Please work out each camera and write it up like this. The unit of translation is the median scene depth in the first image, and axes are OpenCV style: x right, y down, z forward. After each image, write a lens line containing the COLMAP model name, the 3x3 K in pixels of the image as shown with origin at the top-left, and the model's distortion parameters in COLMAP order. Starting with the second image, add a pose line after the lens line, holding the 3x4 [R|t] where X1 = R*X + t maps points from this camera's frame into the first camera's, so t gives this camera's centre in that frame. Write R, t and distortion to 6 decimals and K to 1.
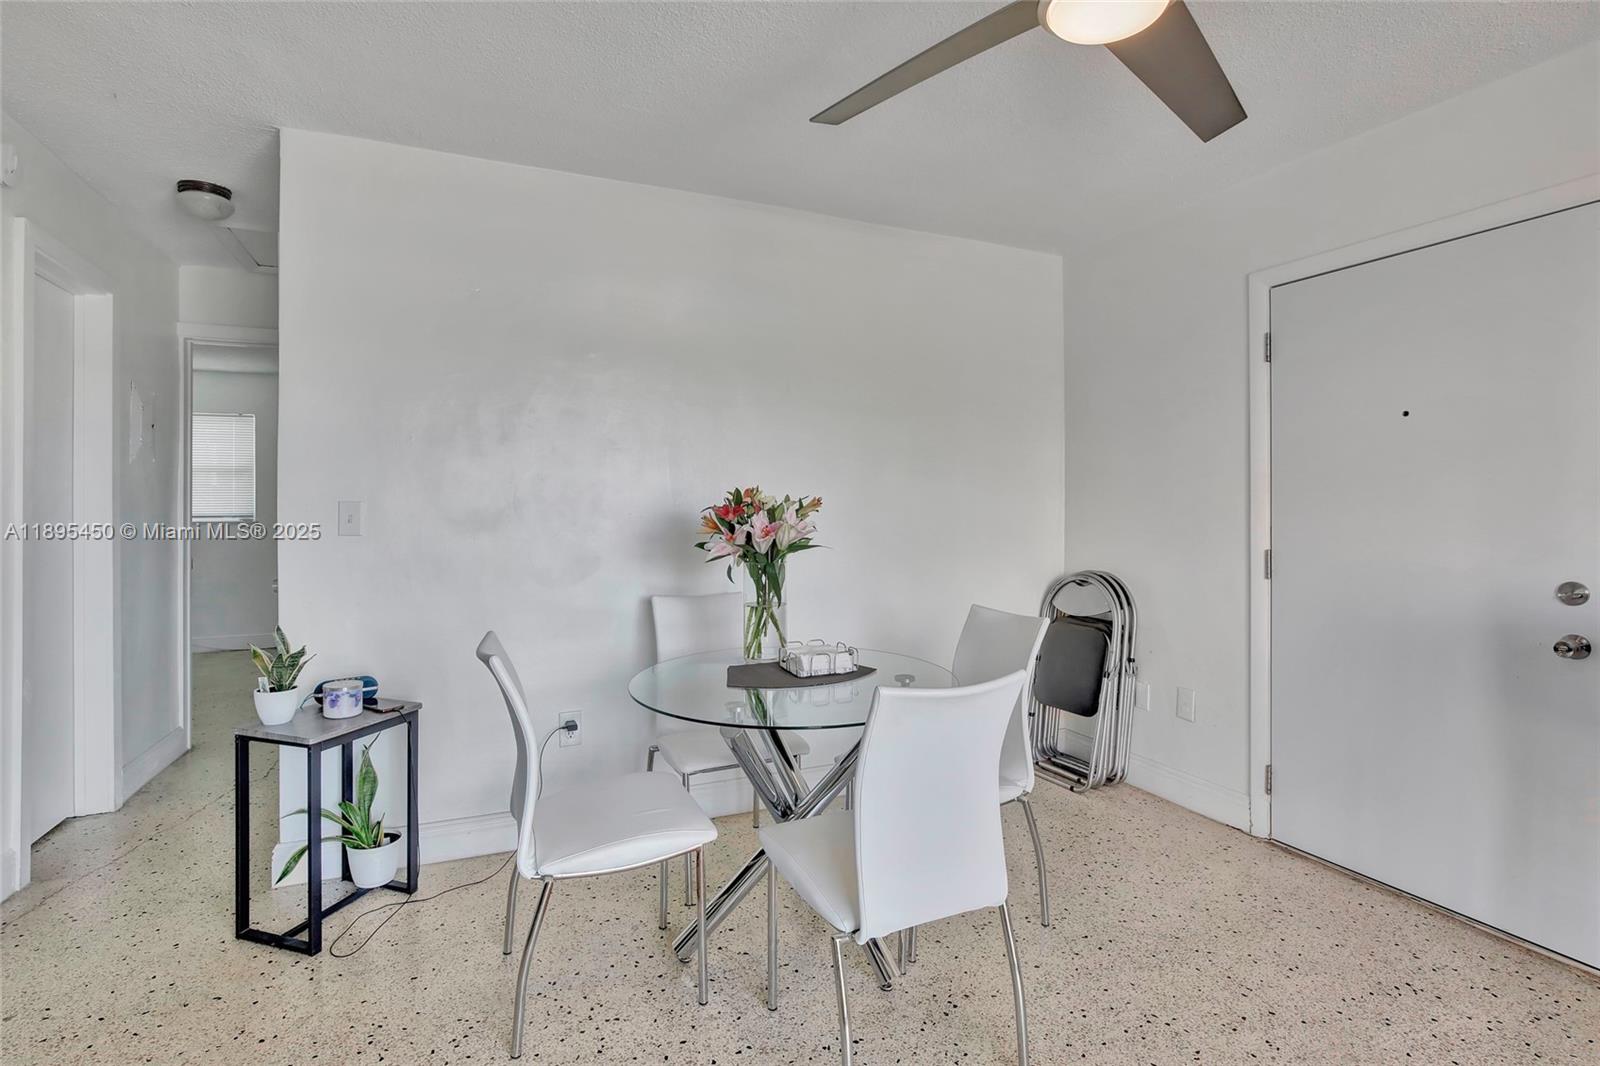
lens RADIAL K [[765.2, 0, 800.1], [0, 765.2, 502.1], [0, 0, 1]] dist [-0.046441, 0.014555]
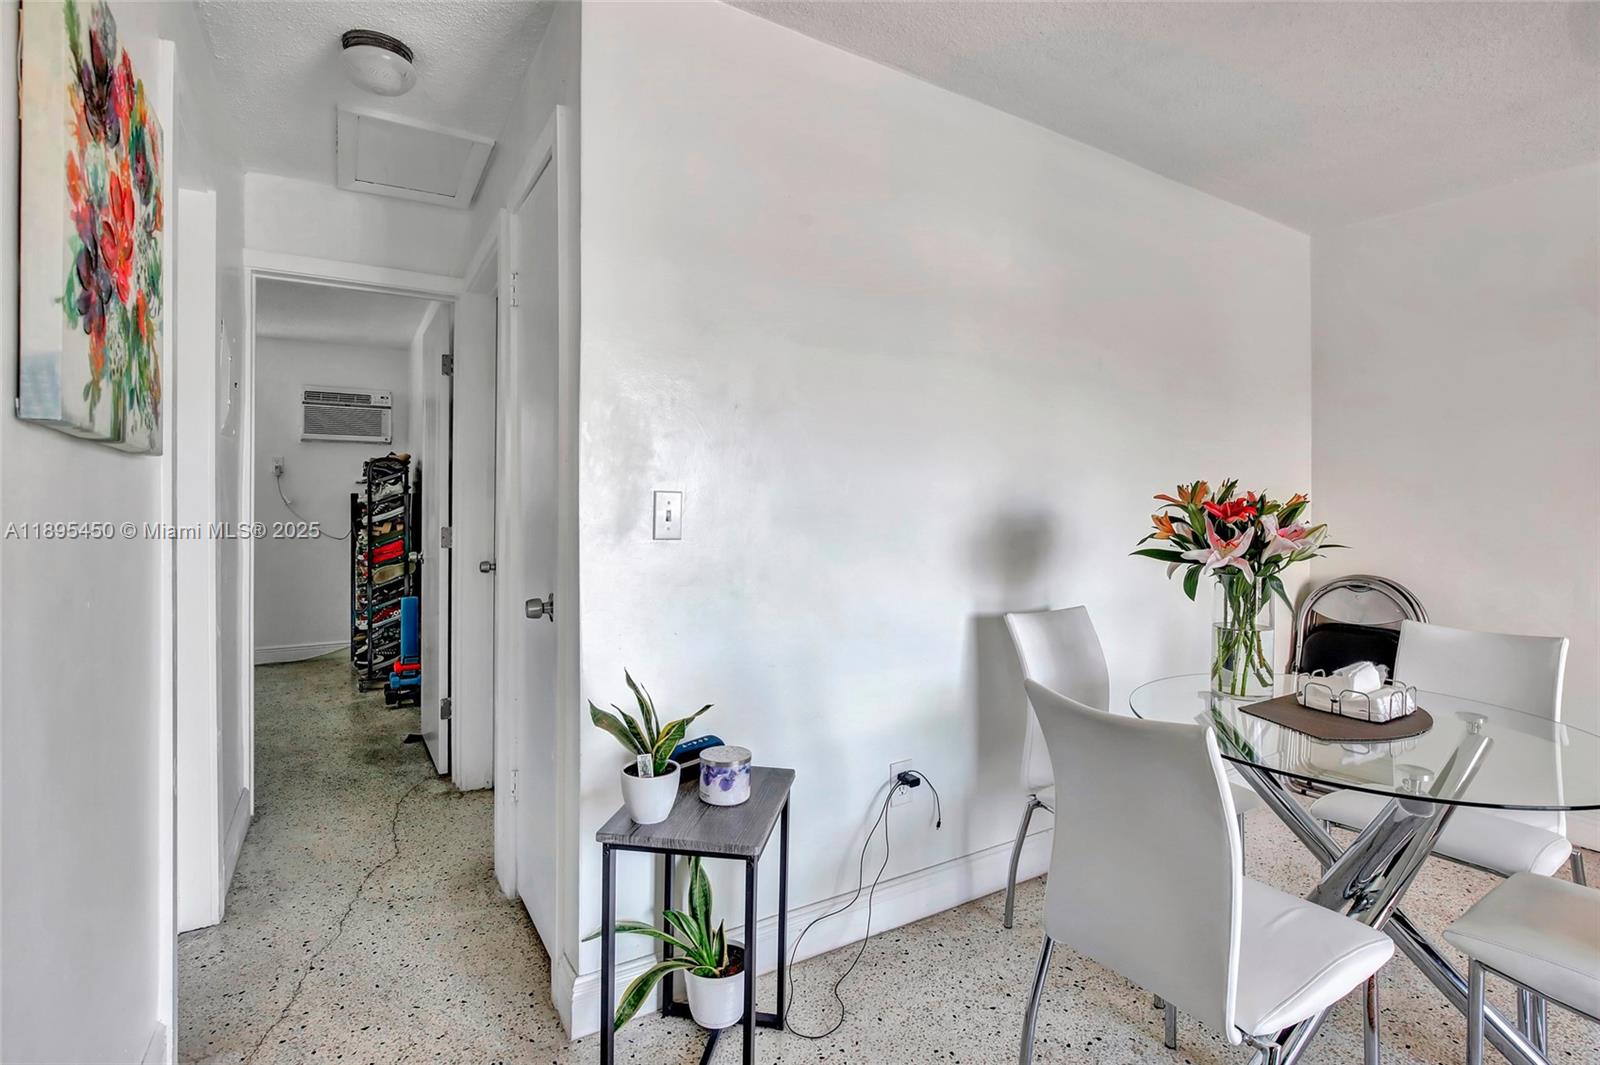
lens RADIAL K [[750.4, 0, 797.4], [0, 750.4, 508.4], [0, 0, 1]] dist [-0.028193, 0.005150]
pose [[0.989569, 0.006786, 0.143899, -0.526013], [-0.009519, 0.999787, 0.018314, 0.000494], [-0.143744, -0.019493, 0.989423, 0.251819]]
